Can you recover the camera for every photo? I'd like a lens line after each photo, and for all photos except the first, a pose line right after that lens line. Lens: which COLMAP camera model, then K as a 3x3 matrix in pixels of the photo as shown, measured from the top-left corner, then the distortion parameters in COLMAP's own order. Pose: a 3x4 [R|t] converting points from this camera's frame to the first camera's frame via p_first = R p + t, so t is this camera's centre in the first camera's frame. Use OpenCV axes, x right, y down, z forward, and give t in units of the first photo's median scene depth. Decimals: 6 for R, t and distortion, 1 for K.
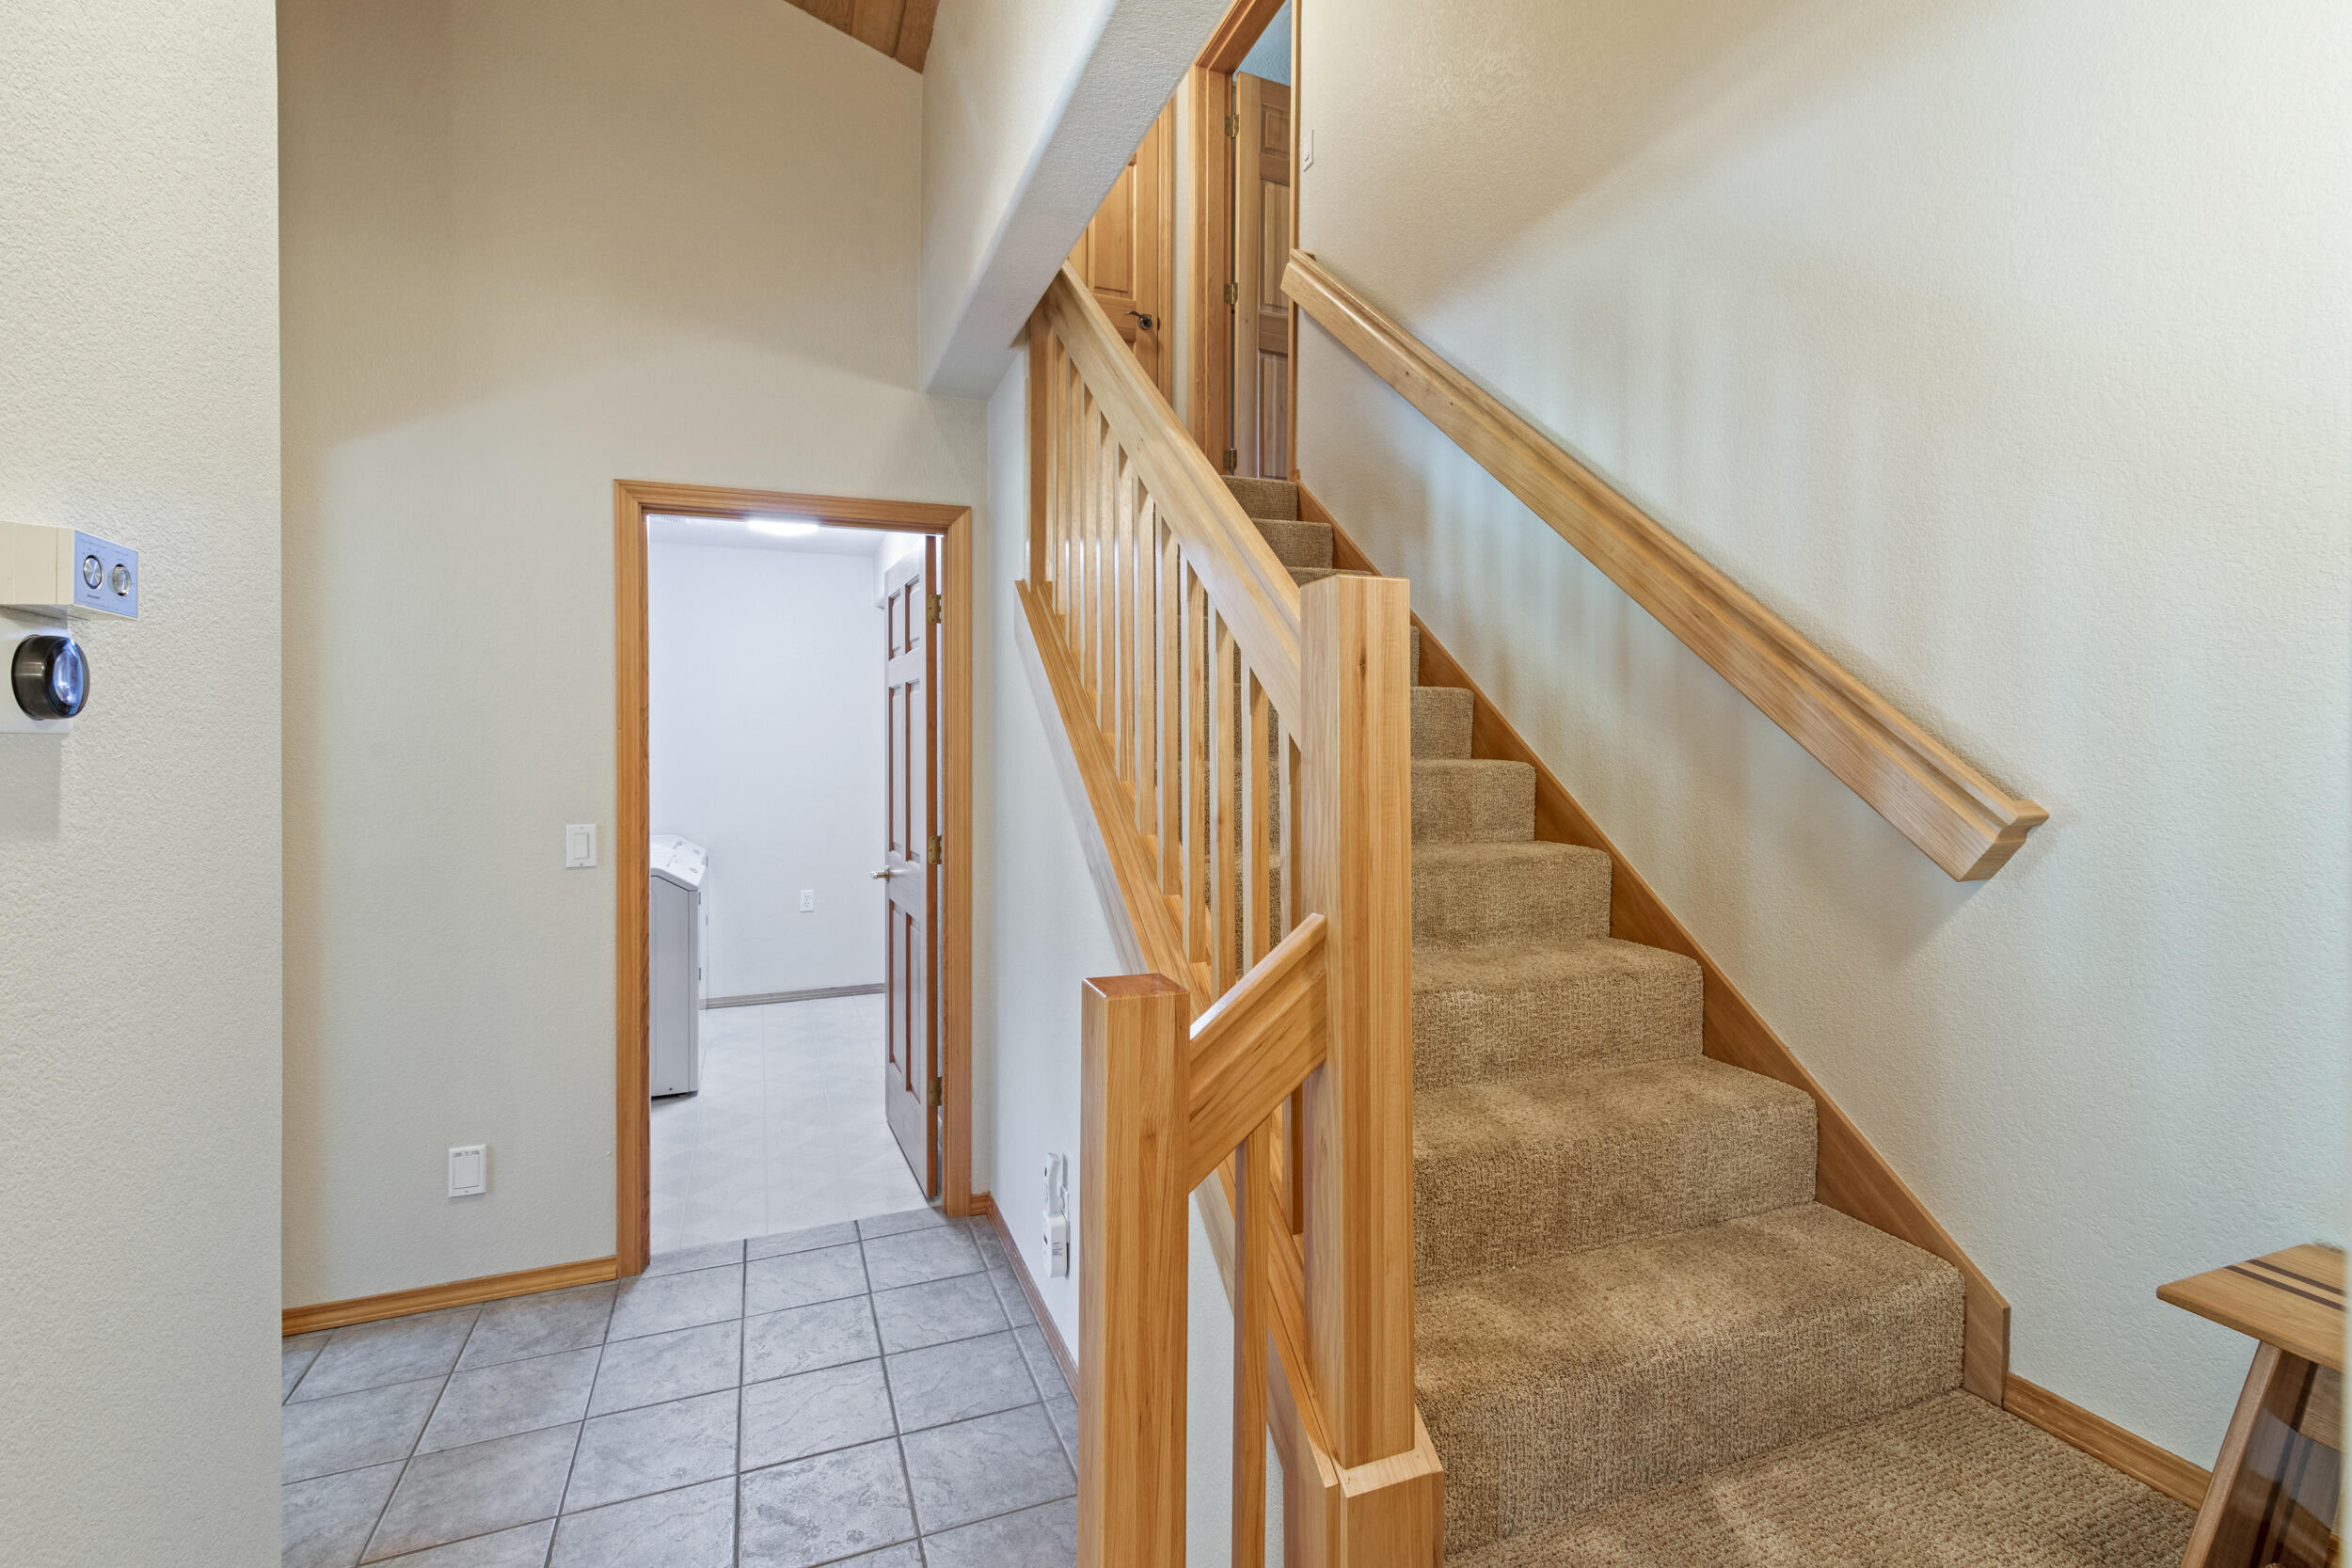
lens RADIAL K [[1076.1, 0, 1178.4], [0, 1076.1, 769.0], [0, 0, 1]] dist [0.012728, 0.000106]
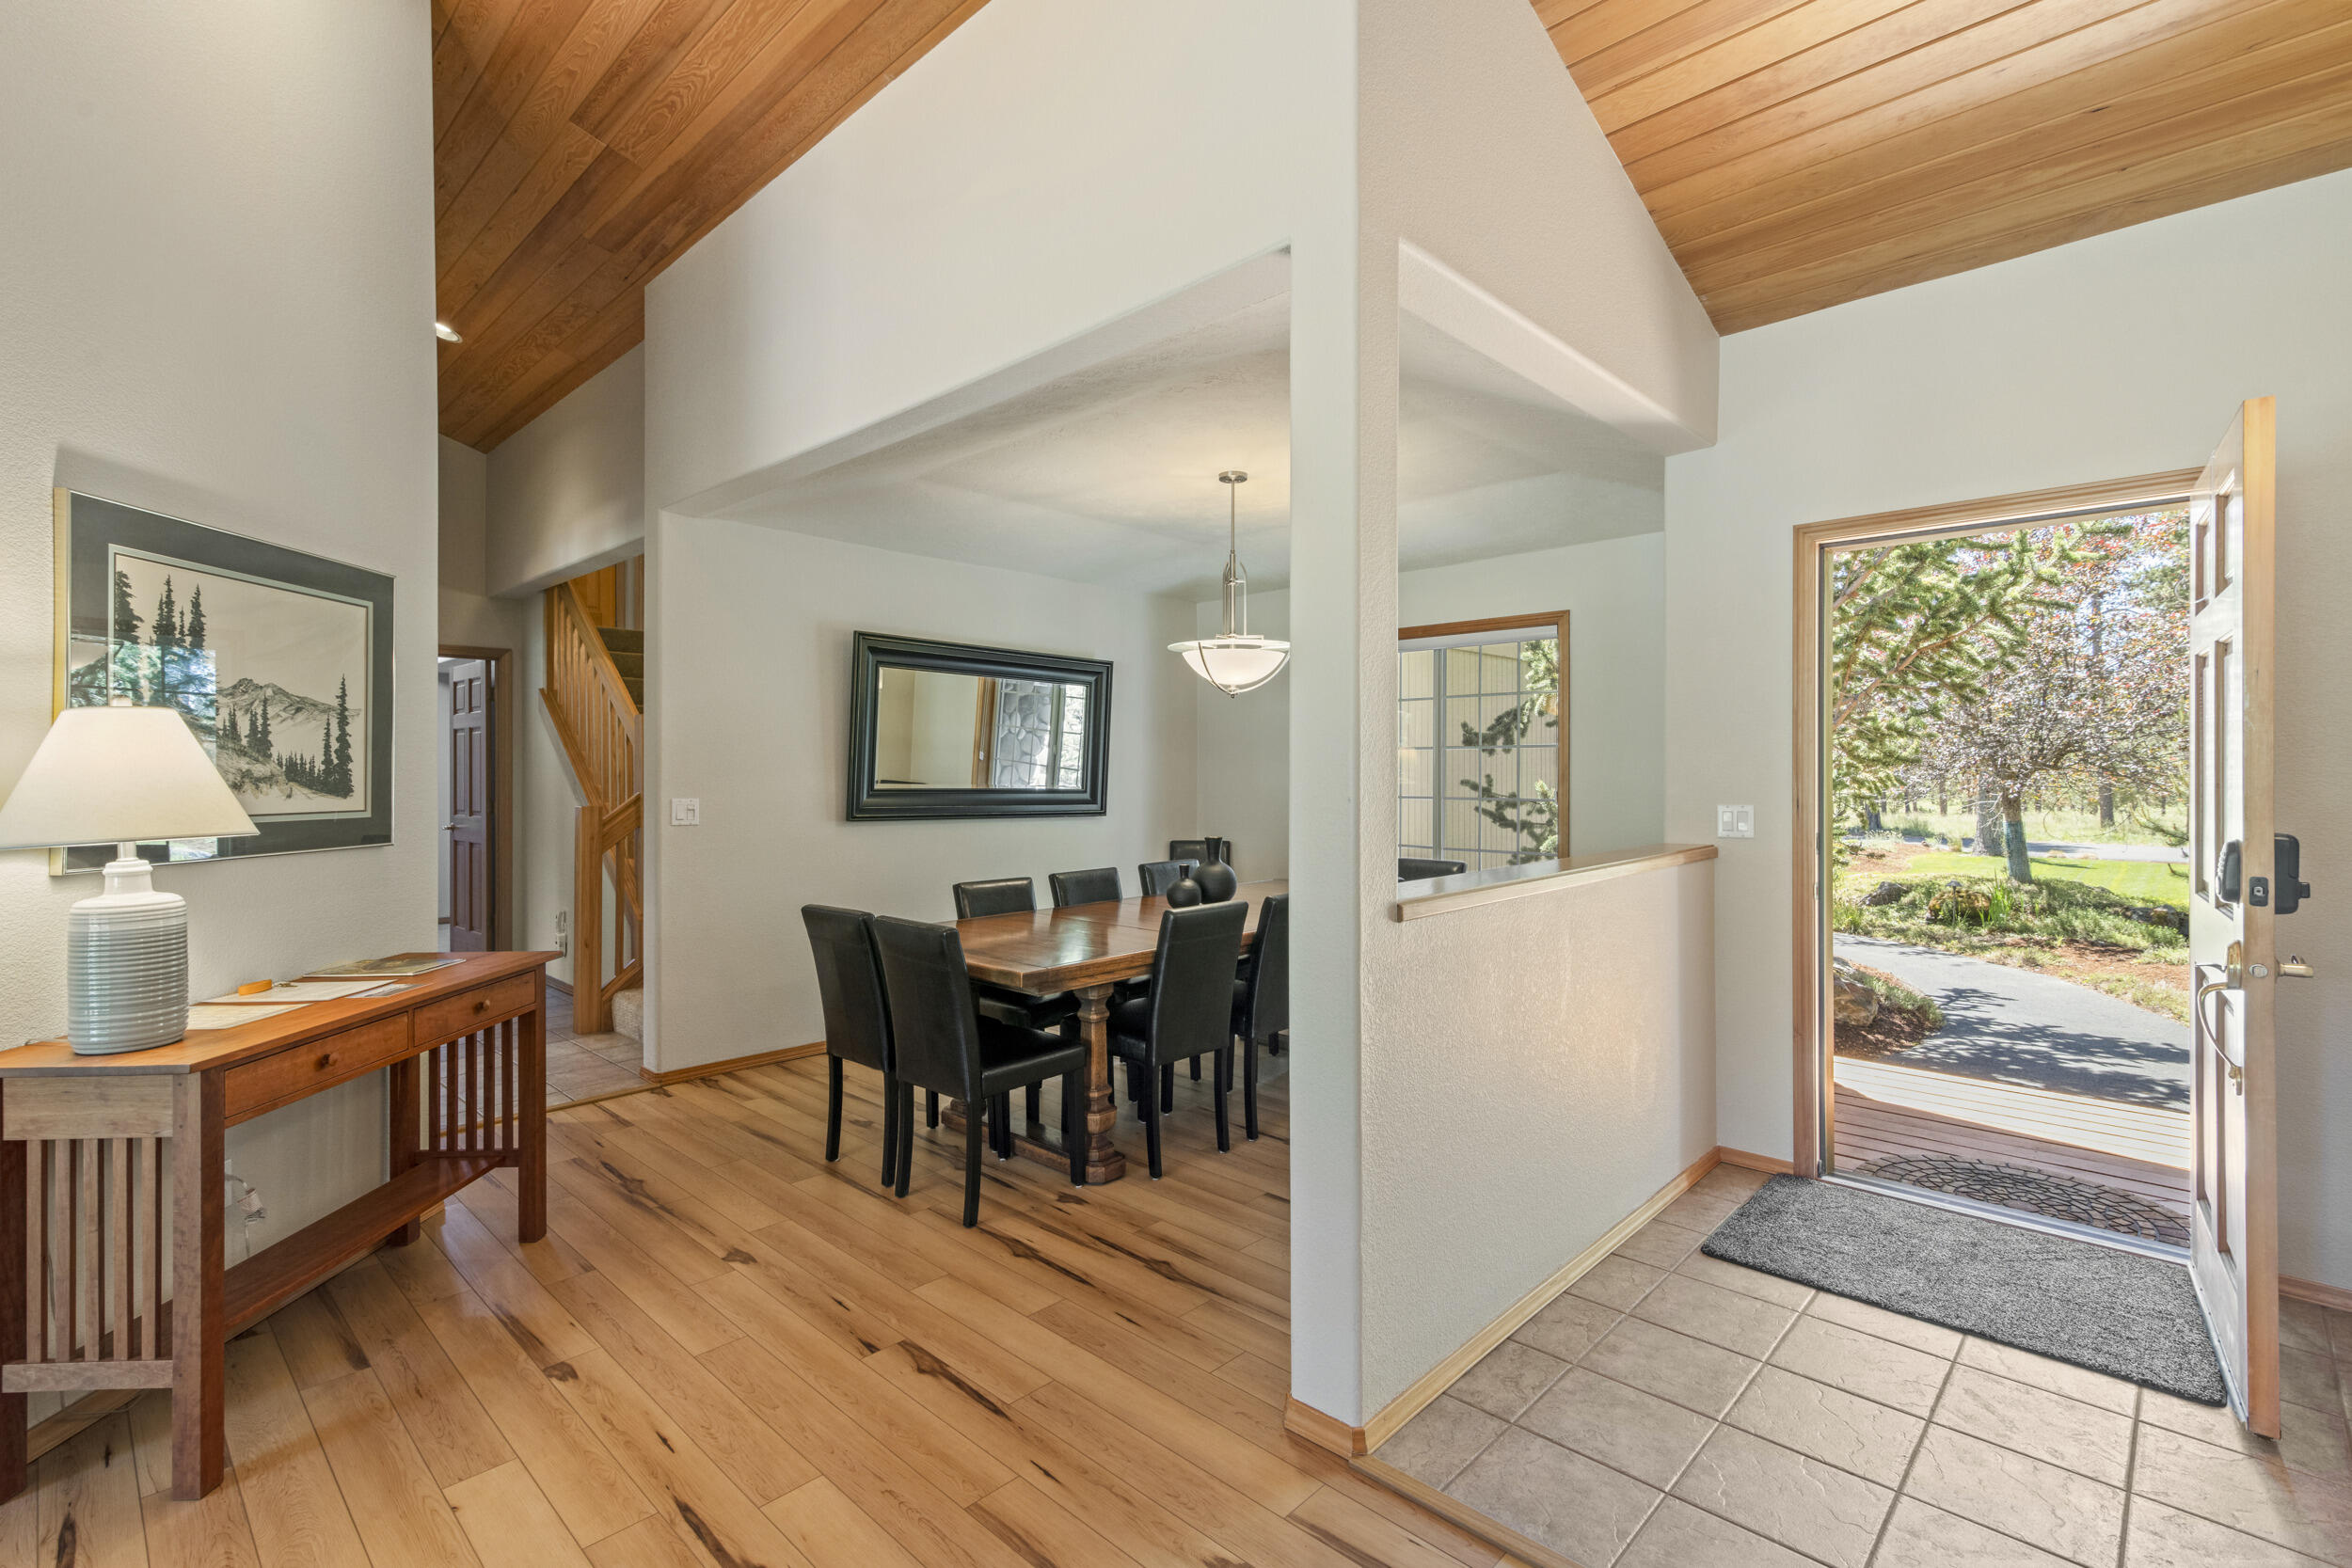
lens RADIAL K [[1076.1, 0, 1193.8], [0, 1076.1, 773.7], [0, 0, 1]] dist [0.012728, 0.000106]
pose [[0.904458, -0.001825, 0.426560, 0.131159], [0.014080, 0.999574, -0.025577, 0.089767], [-0.426331, 0.029139, 0.904098, -1.695965]]
